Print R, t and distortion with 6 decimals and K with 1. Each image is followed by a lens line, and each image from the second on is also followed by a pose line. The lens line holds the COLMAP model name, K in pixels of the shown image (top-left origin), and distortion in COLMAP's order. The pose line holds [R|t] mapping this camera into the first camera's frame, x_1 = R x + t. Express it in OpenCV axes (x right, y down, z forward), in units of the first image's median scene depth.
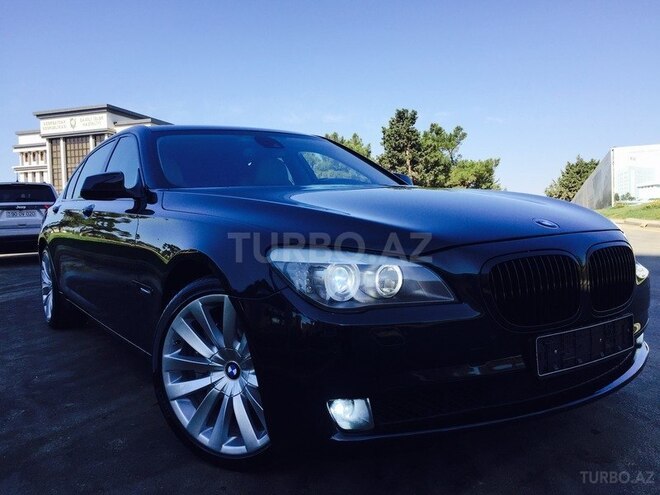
lens RADIAL K [[566.3, 0, 328.2], [0, 566.3, 248.1], [0, 0, 1]] dist [0.089168, -0.110535]
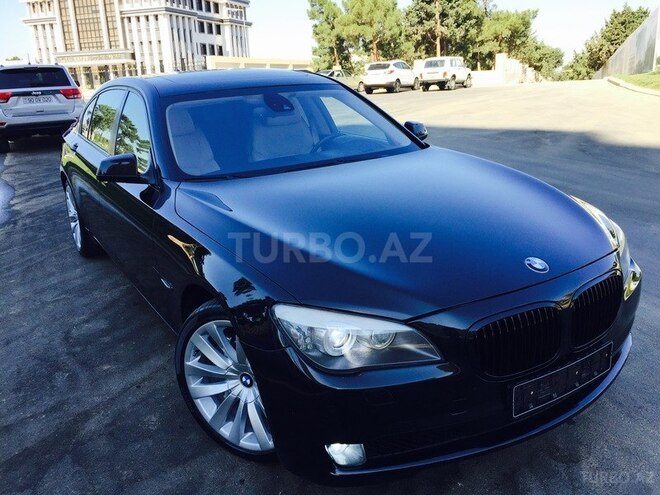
lens RADIAL K [[566.3, 0, 328.2], [0, 566.3, 248.1], [0, 0, 1]] dist [0.089168, -0.110535]
pose [[0.999257, 0.006578, -0.037976, 0.019497], [0.002897, 0.969722, 0.244194, -0.173797], [0.038432, -0.244123, 0.968982, -0.012974]]
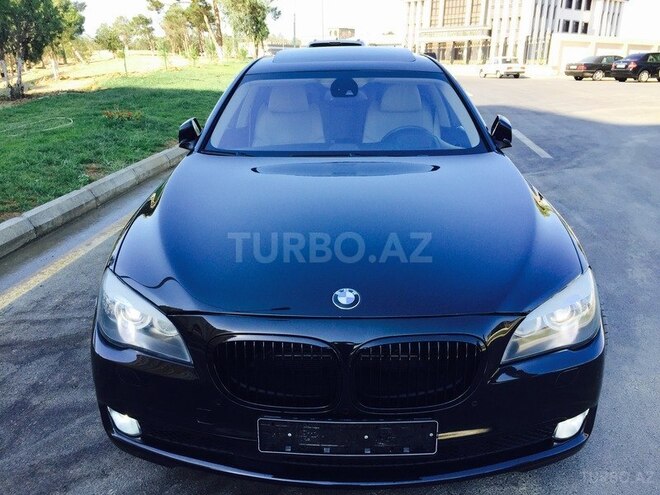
lens RADIAL K [[566.3, 0, 328.2], [0, 566.3, 248.1], [0, 0, 1]] dist [0.089168, -0.110535]
pose [[0.815693, 0.224615, -0.533097, 0.428514], [-0.068497, 0.952560, 0.296544, -0.199735], [0.574415, -0.205374, 0.792382, 0.154438]]
